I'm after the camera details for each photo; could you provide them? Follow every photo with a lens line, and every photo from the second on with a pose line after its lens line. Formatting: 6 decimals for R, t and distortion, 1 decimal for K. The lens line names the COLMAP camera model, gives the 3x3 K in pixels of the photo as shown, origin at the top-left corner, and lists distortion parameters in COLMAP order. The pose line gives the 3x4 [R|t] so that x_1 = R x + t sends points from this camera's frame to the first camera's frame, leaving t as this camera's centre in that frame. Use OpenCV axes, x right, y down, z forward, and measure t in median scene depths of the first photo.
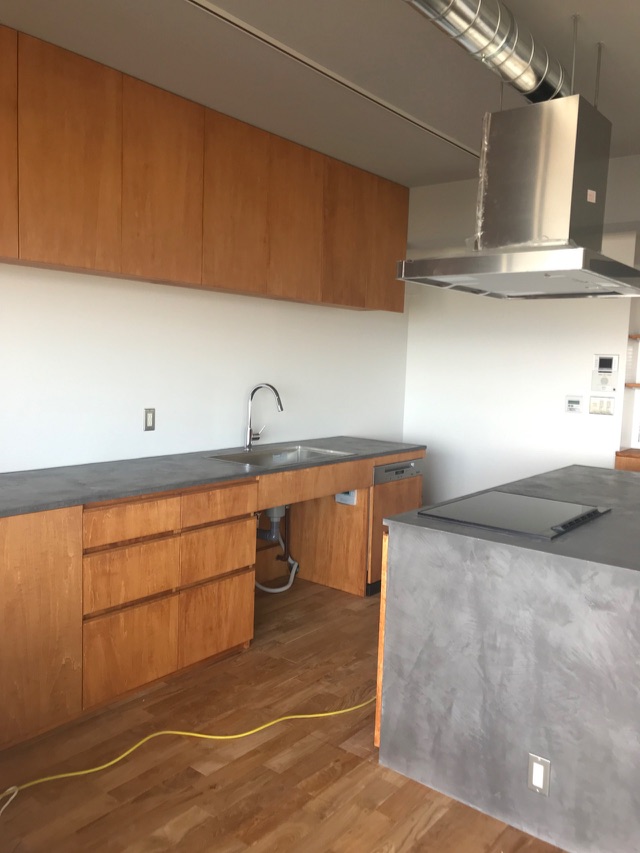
lens RADIAL K [[697.4, 0, 320.0], [0, 697.4, 426.5], [0, 0, 1]] dist [0.004752, 0.006856]
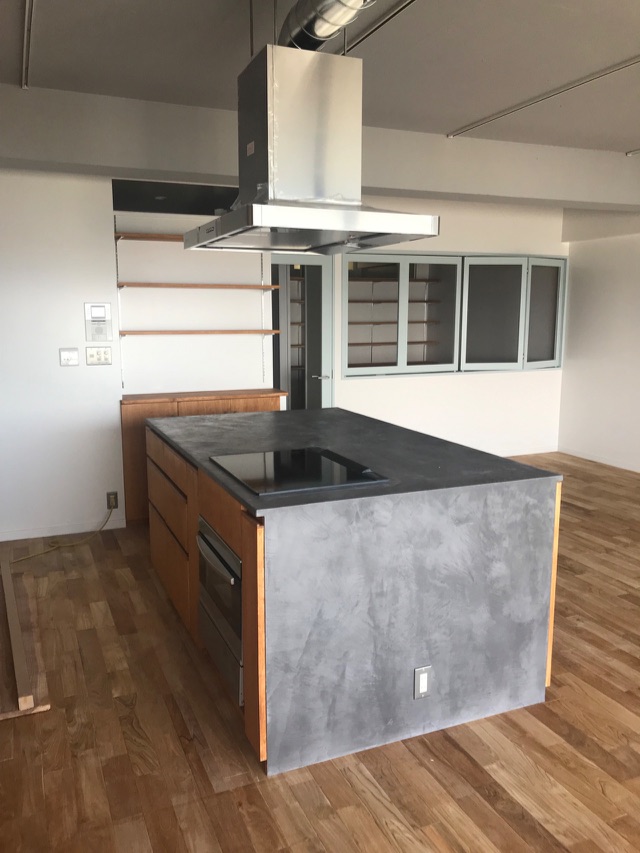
lens RADIAL K [[697.4, 0, 320.0], [0, 697.4, 426.5], [0, 0, 1]] dist [0.004752, 0.006856]
pose [[0.472429, -0.175887, 0.863640, -0.645335], [0.100881, 0.984236, 0.145264, -0.091977], [-0.875576, 0.018498, 0.482725, 0.559404]]
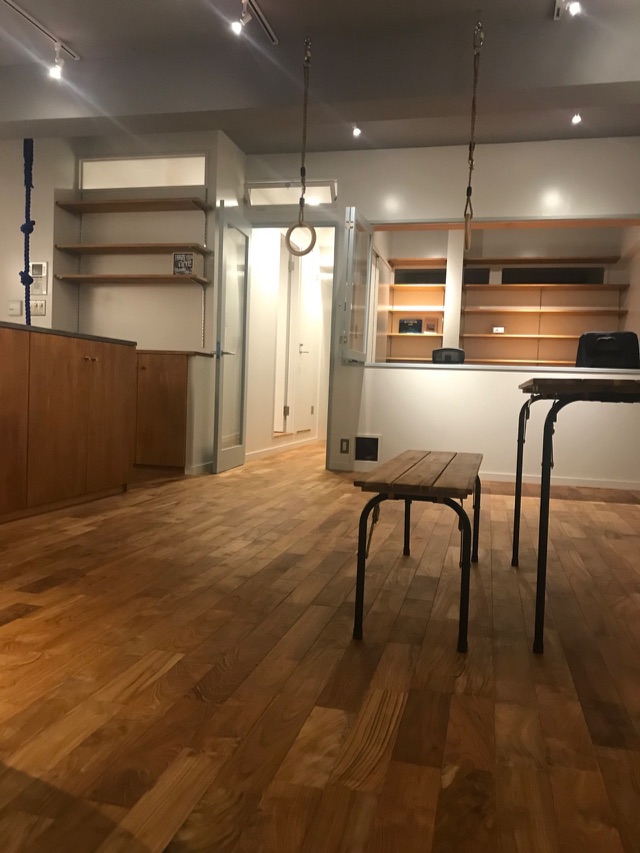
lens RADIAL K [[697.4, 0, 320.0], [0, 697.4, 426.5], [0, 0, 1]] dist [0.004752, 0.006856]
pose [[0.905736, -0.018550, 0.423437, 0.714960], [0.031217, 0.999248, -0.022999, 0.423994], [-0.422691, 0.034049, 0.905634, -0.422247]]
